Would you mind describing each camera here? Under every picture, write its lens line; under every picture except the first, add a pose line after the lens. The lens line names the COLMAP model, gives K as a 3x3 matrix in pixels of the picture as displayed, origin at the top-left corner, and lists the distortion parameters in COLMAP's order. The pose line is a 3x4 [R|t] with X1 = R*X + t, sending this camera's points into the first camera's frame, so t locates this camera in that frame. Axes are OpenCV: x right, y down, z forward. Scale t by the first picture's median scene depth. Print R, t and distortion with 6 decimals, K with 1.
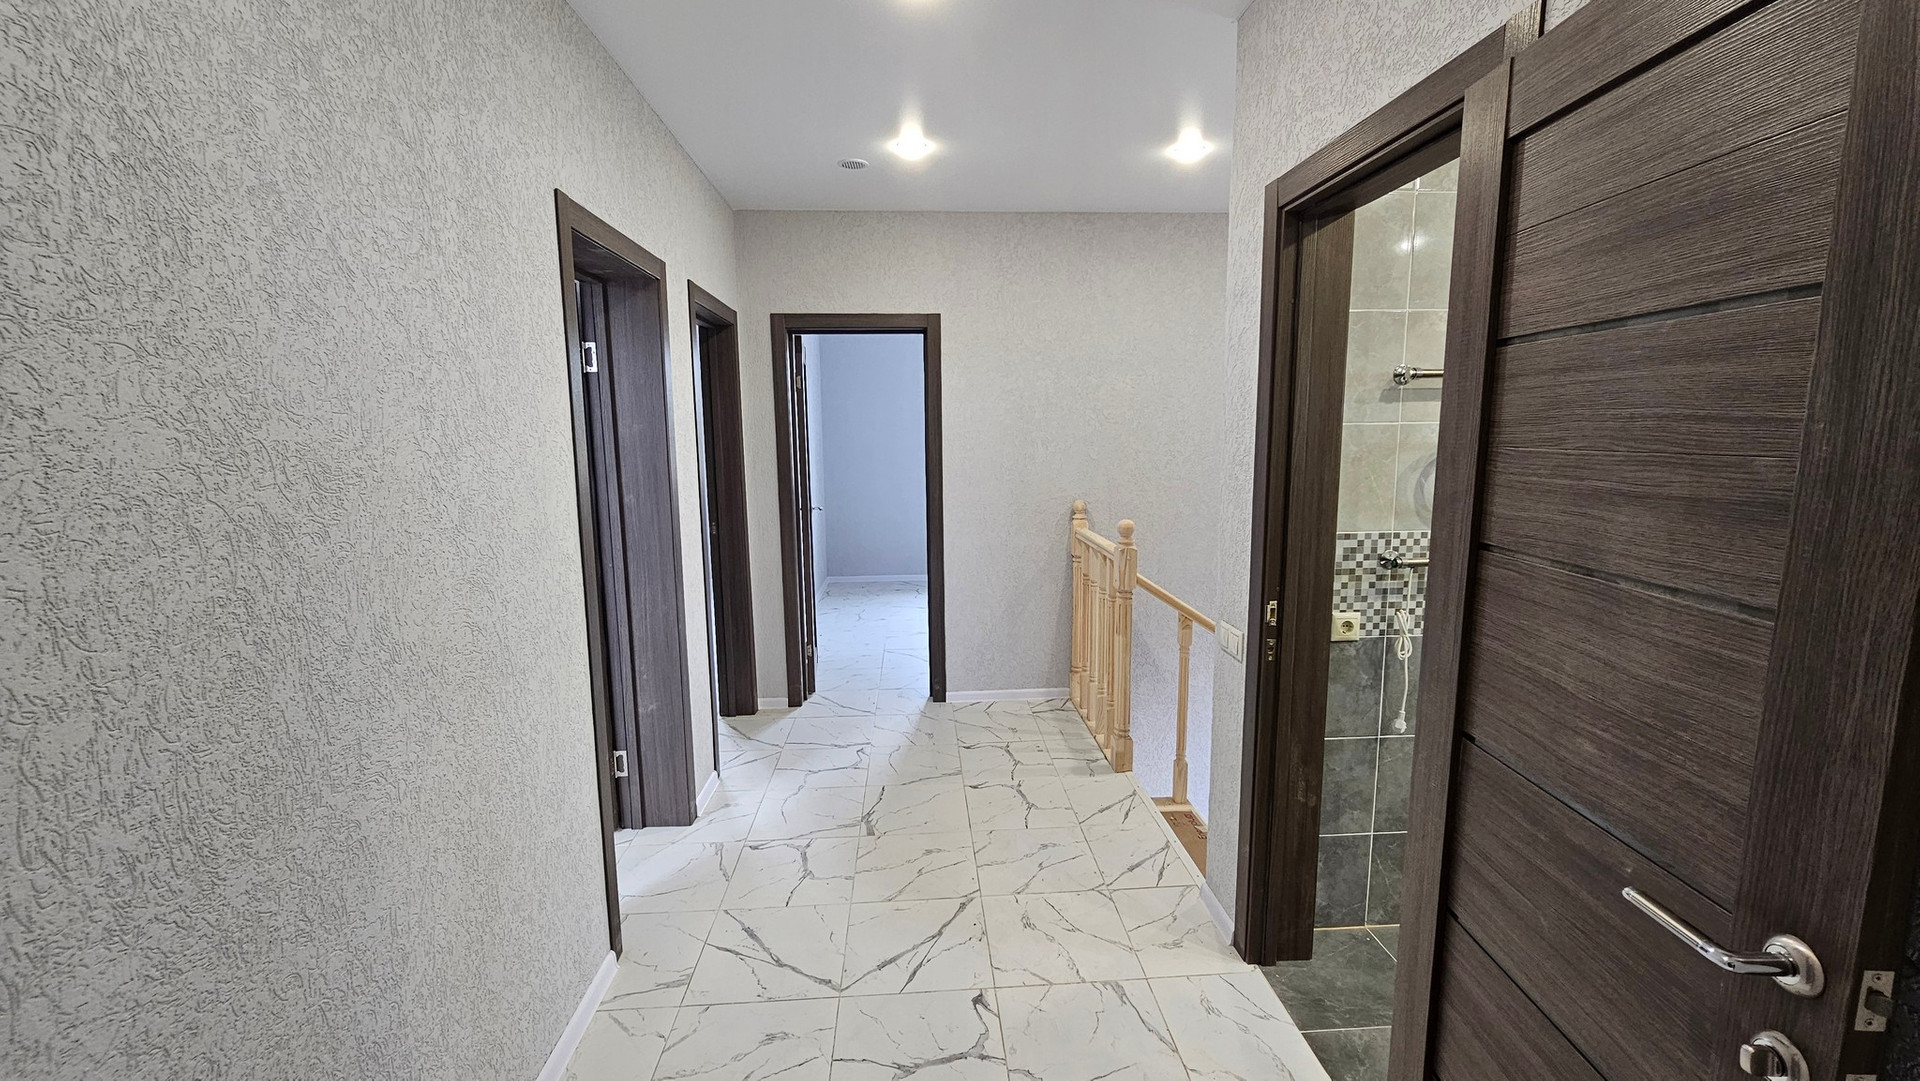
lens RADIAL K [[784.5, 0, 962.4], [0, 784.5, 543.5], [0, 0, 1]] dist [-0.005943, 0.002023]
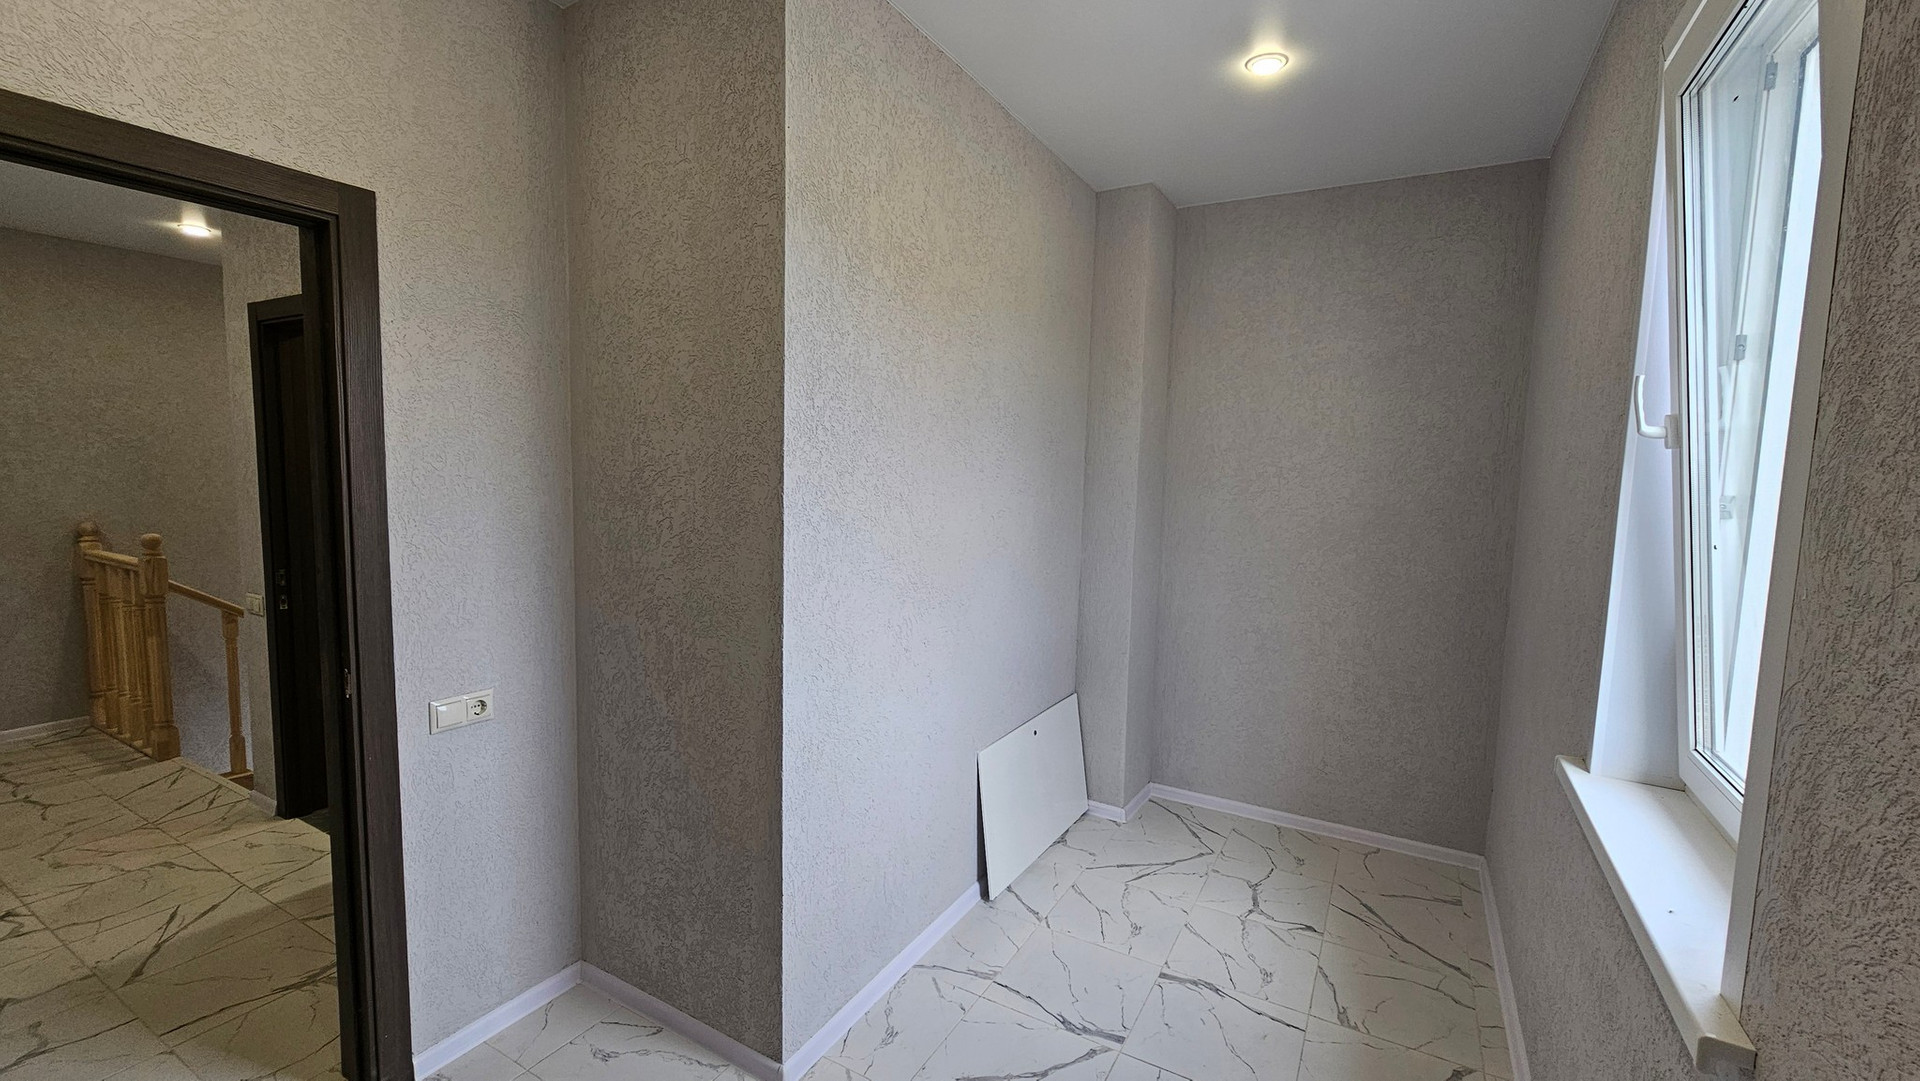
lens RADIAL K [[784.5, 0, 967.8], [0, 784.5, 542.3], [0, 0, 1]] dist [-0.005943, 0.002023]
pose [[0.541794, -0.053130, 0.838831, -0.092176], [0.088690, 0.996042, 0.005804, 0.075158], [-0.835819, 0.071251, 0.544362, -0.559811]]
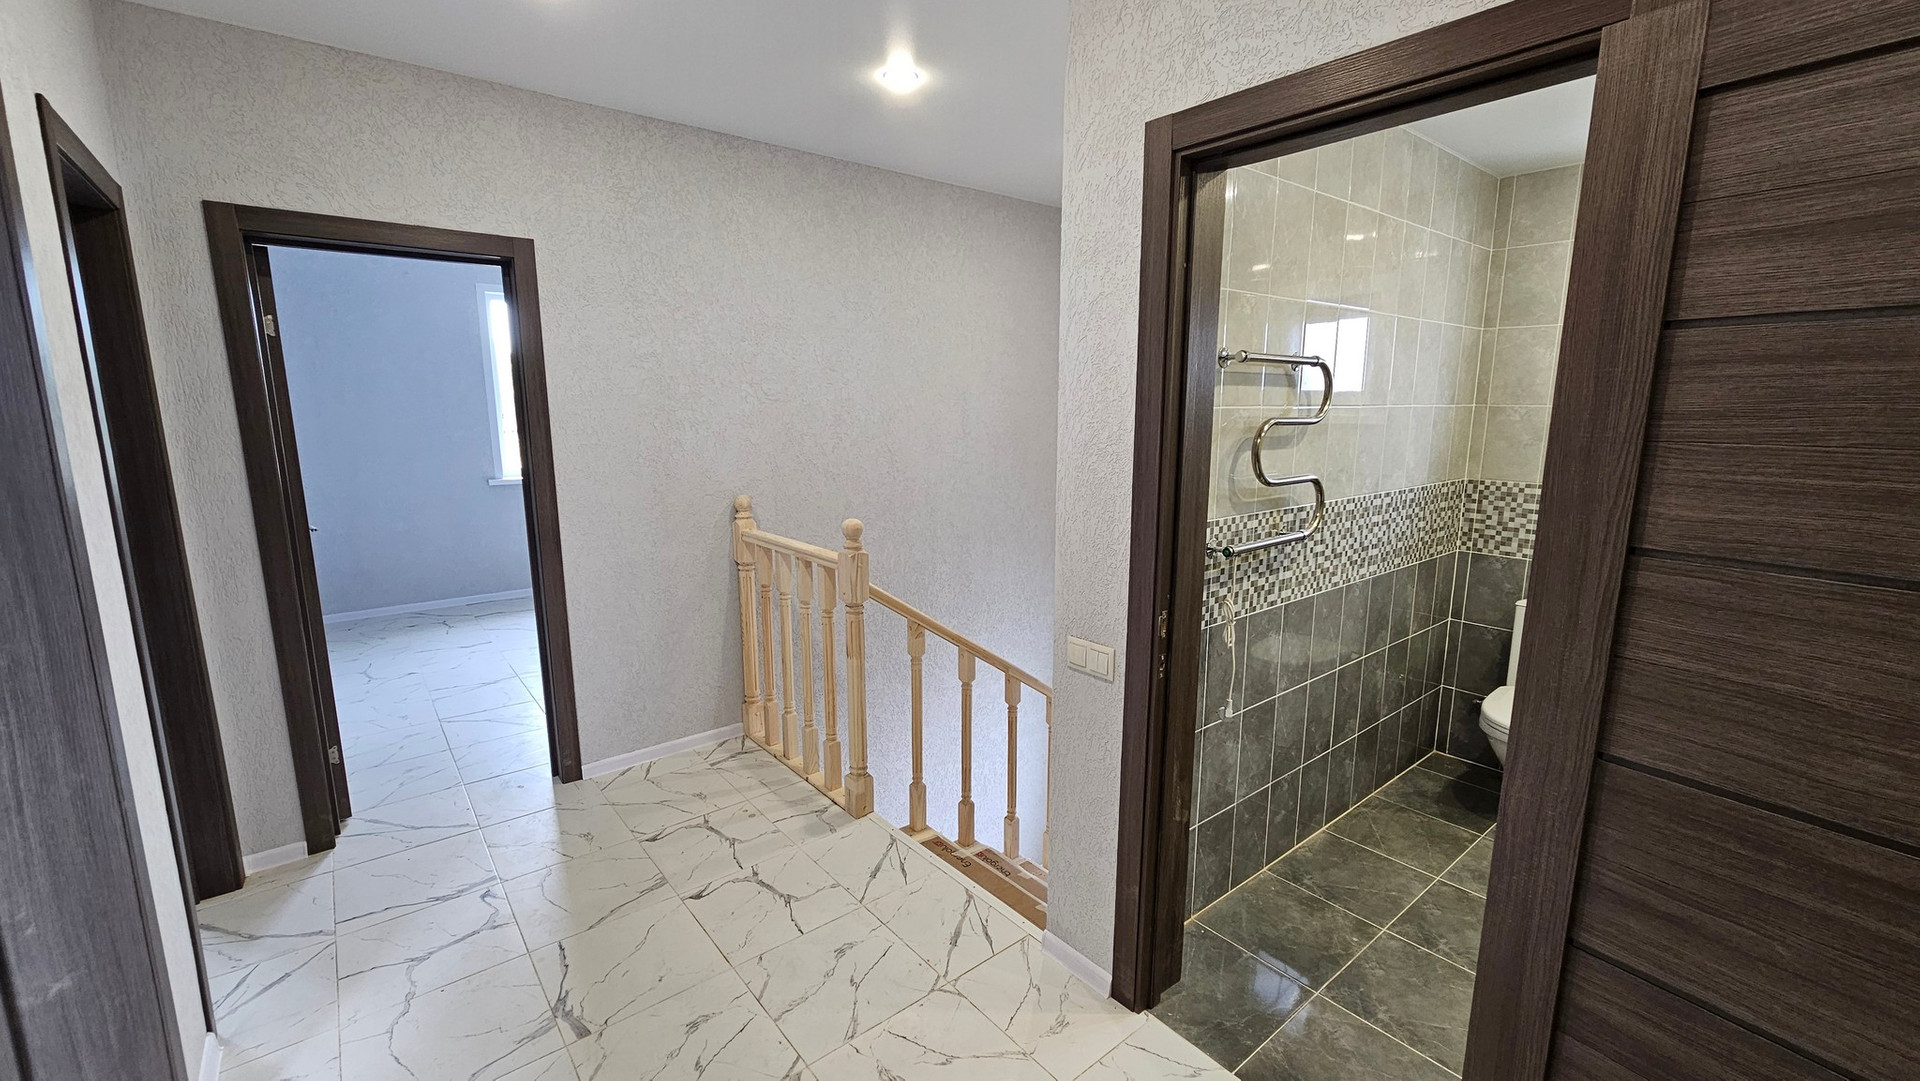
lens RADIAL K [[784.5, 0, 965.2], [0, 784.5, 543.4], [0, 0, 1]] dist [-0.005943, 0.002023]
pose [[0.812232, -0.091448, 0.576122, -0.161549], [0.074195, 0.995810, 0.053463, -0.037278], [-0.578597, -0.000678, 0.815614, 0.237320]]
